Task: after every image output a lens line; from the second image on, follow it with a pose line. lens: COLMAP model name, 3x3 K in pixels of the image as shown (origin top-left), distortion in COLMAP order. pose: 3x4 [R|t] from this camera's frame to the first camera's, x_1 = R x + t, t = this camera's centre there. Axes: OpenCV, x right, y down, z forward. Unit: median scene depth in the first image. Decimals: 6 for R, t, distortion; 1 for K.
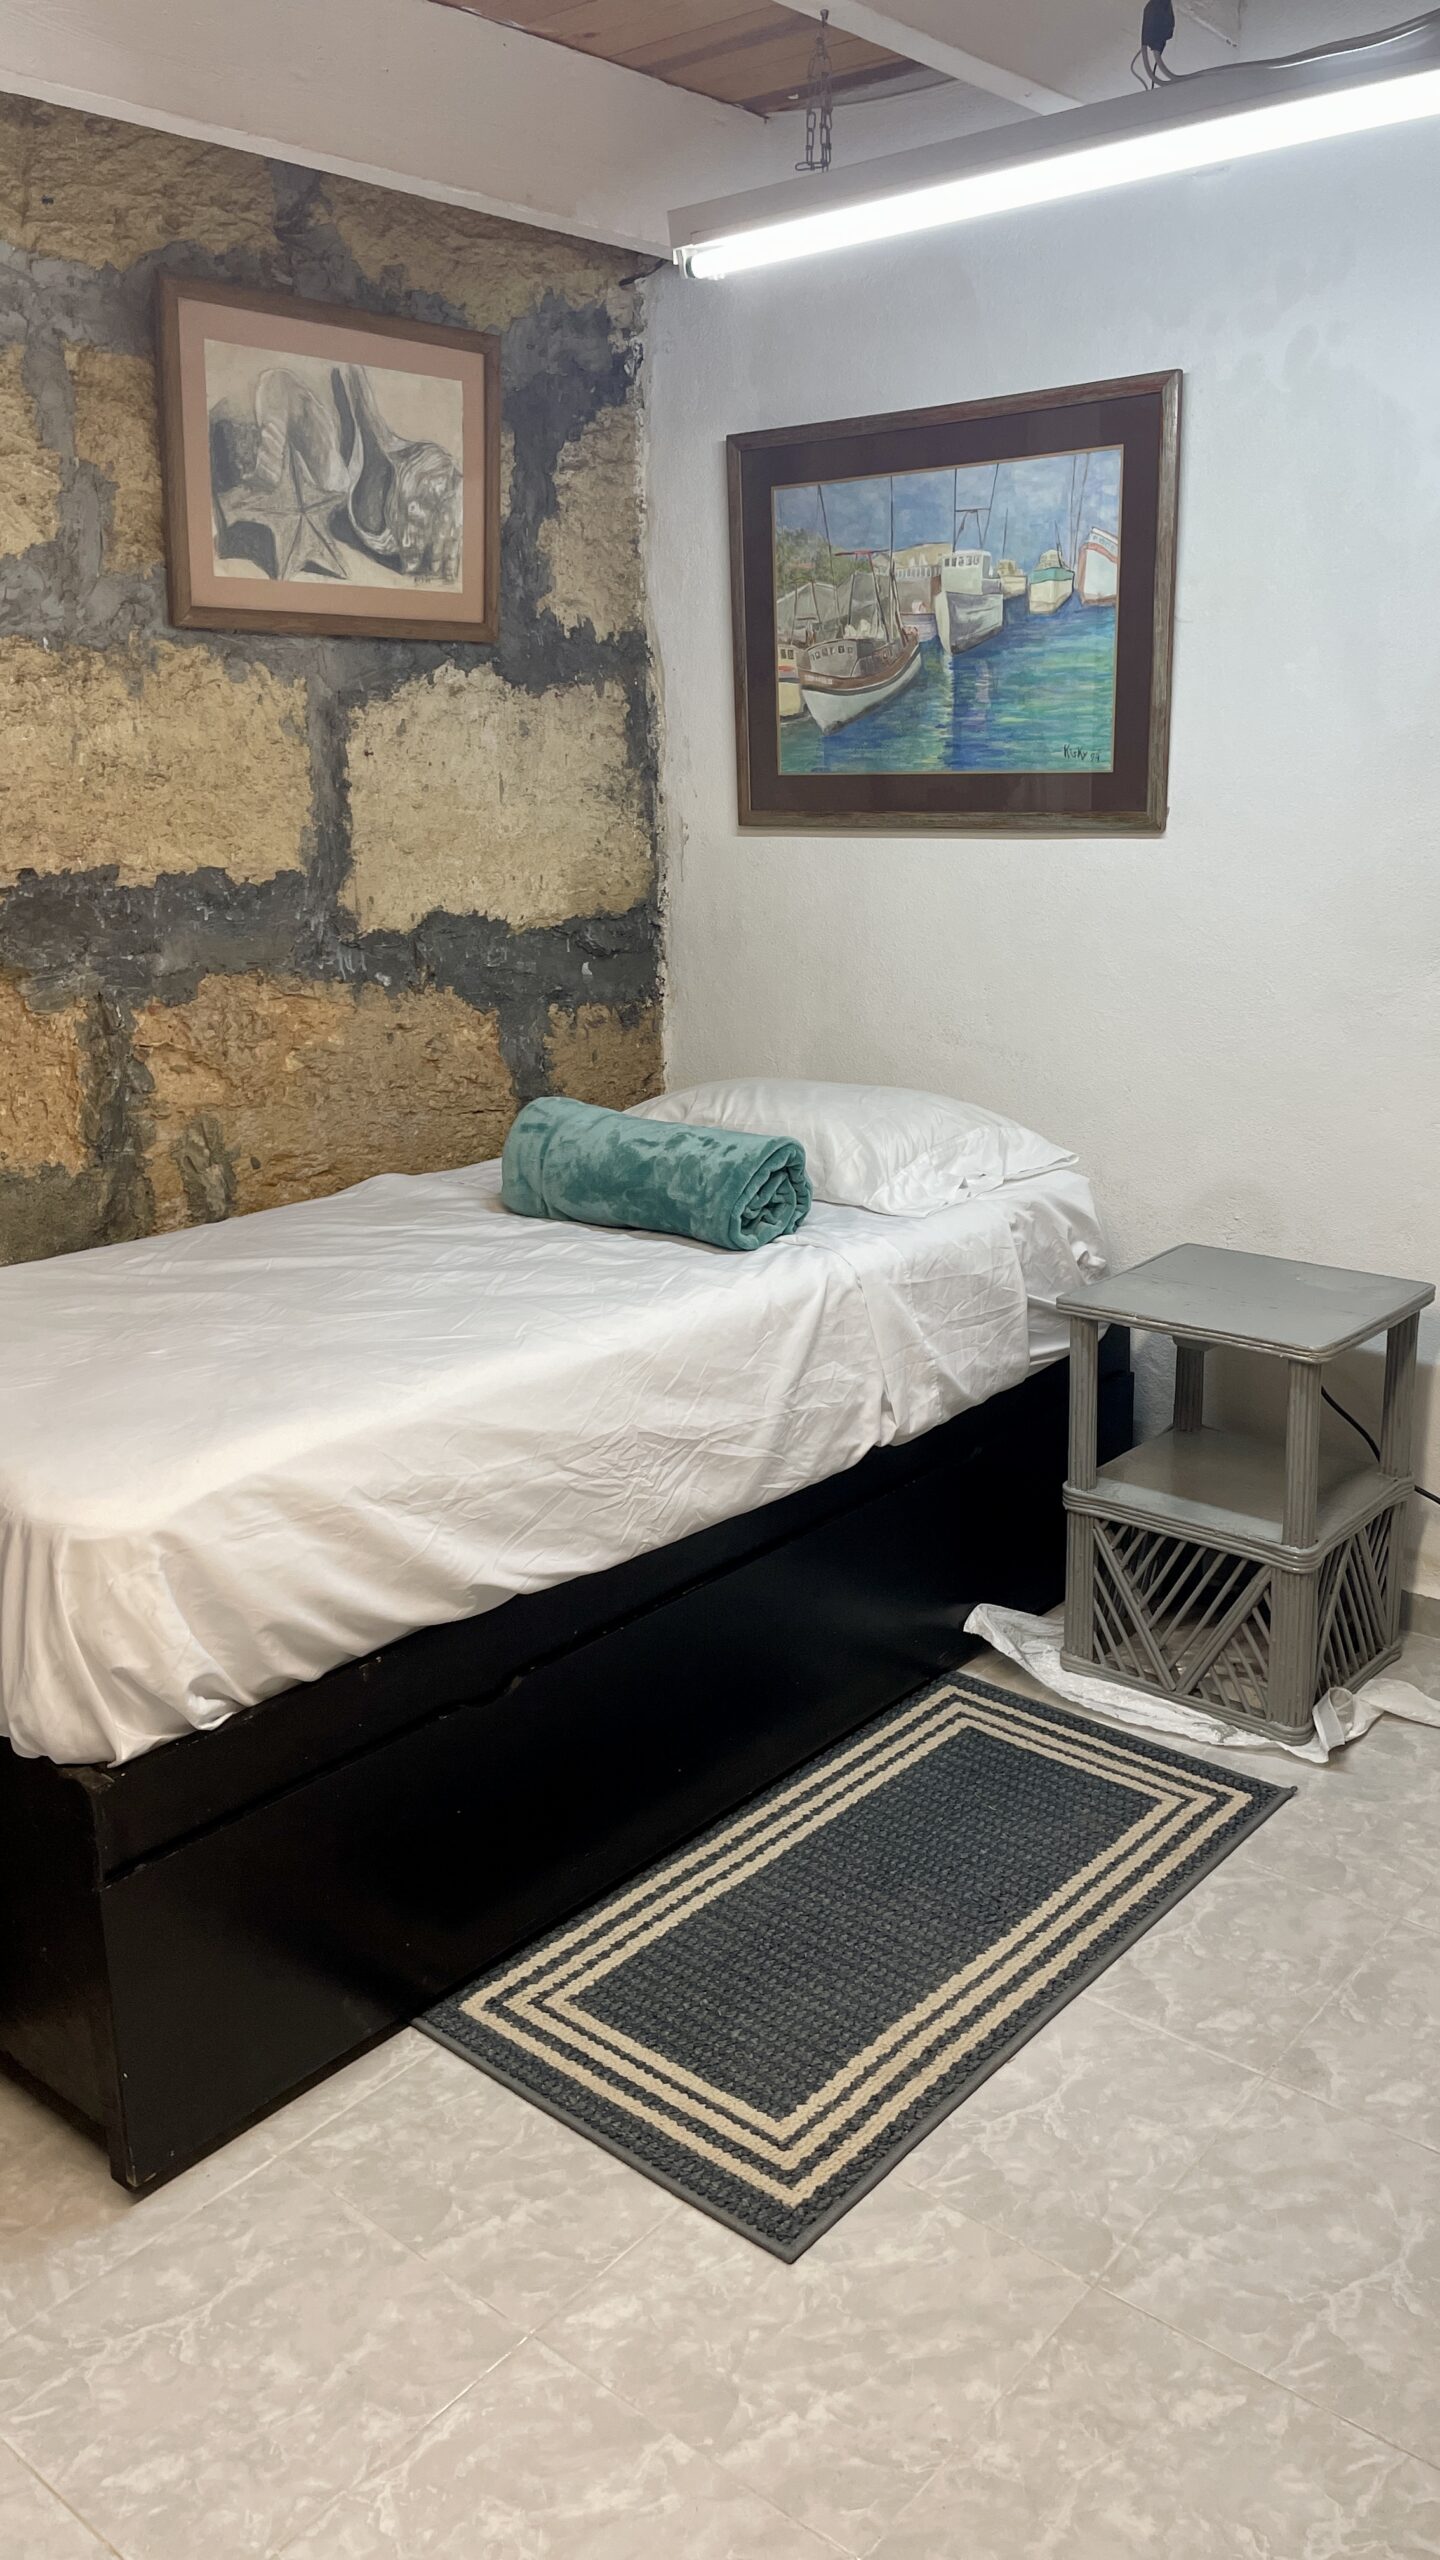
lens RADIAL K [[1950.1, 0, 720.0], [0, 1950.1, 1280.0], [0, 0, 1]] dist [0.095544, -0.131743]
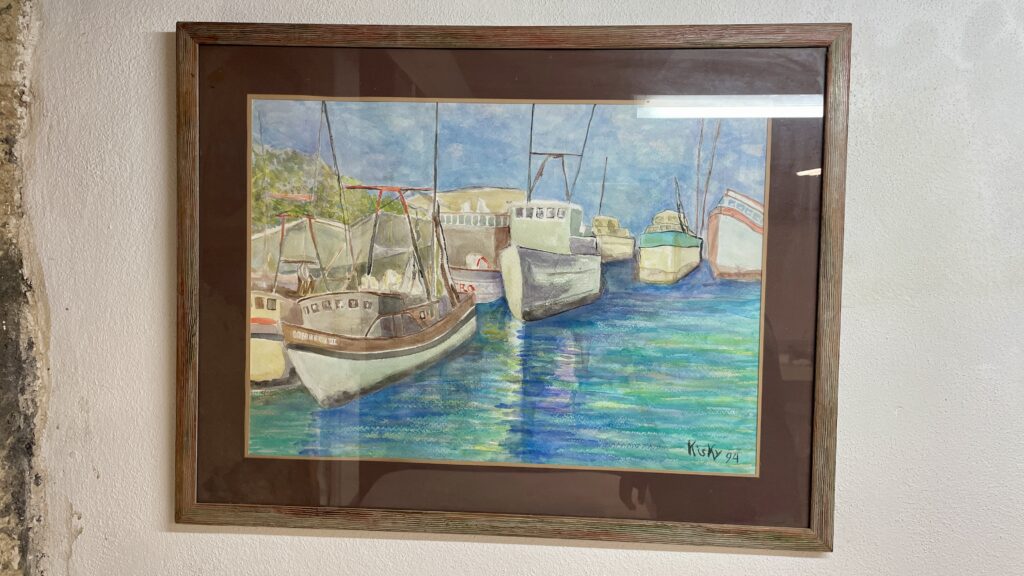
lens RADIAL K [[780.0, 0, 512.0], [0, 780.0, 288.0], [0, 0, 1]] dist [0.095544, -0.131743]
pose [[0.811860, 0.028346, 0.583164, -0.071964], [0.117448, 0.970474, -0.210679, -0.277779], [-0.571918, 0.239534, 0.784560, 0.789166]]
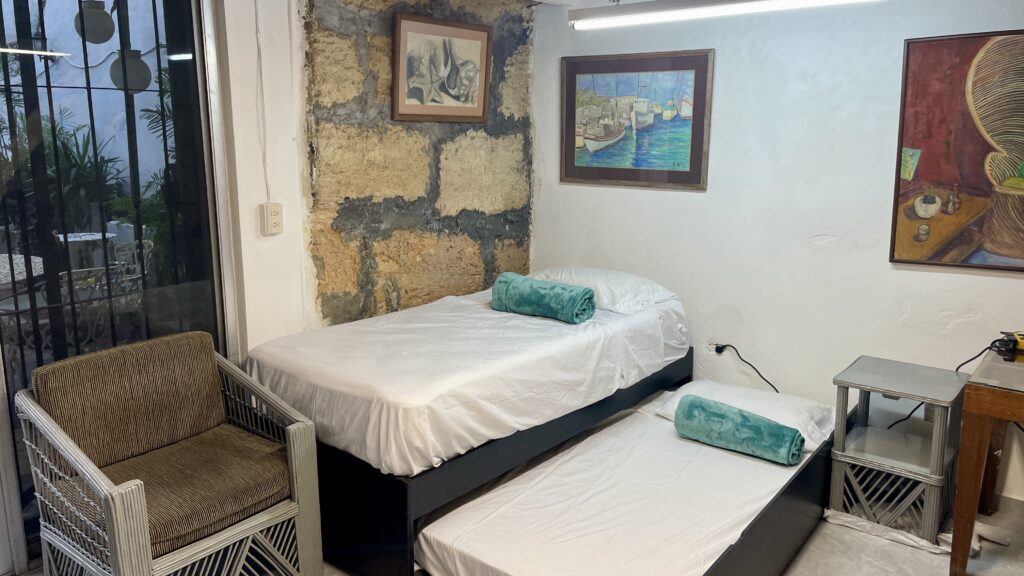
lens RADIAL K [[780.0, 0, 512.0], [0, 780.0, 288.0], [0, 0, 1]] dist [0.095544, -0.131743]
pose [[0.999349, 0.021103, 0.029271, -0.111184], [-0.019425, 0.998216, -0.056453, -0.000214], [-0.030411, 0.055848, 0.997976, -0.211580]]
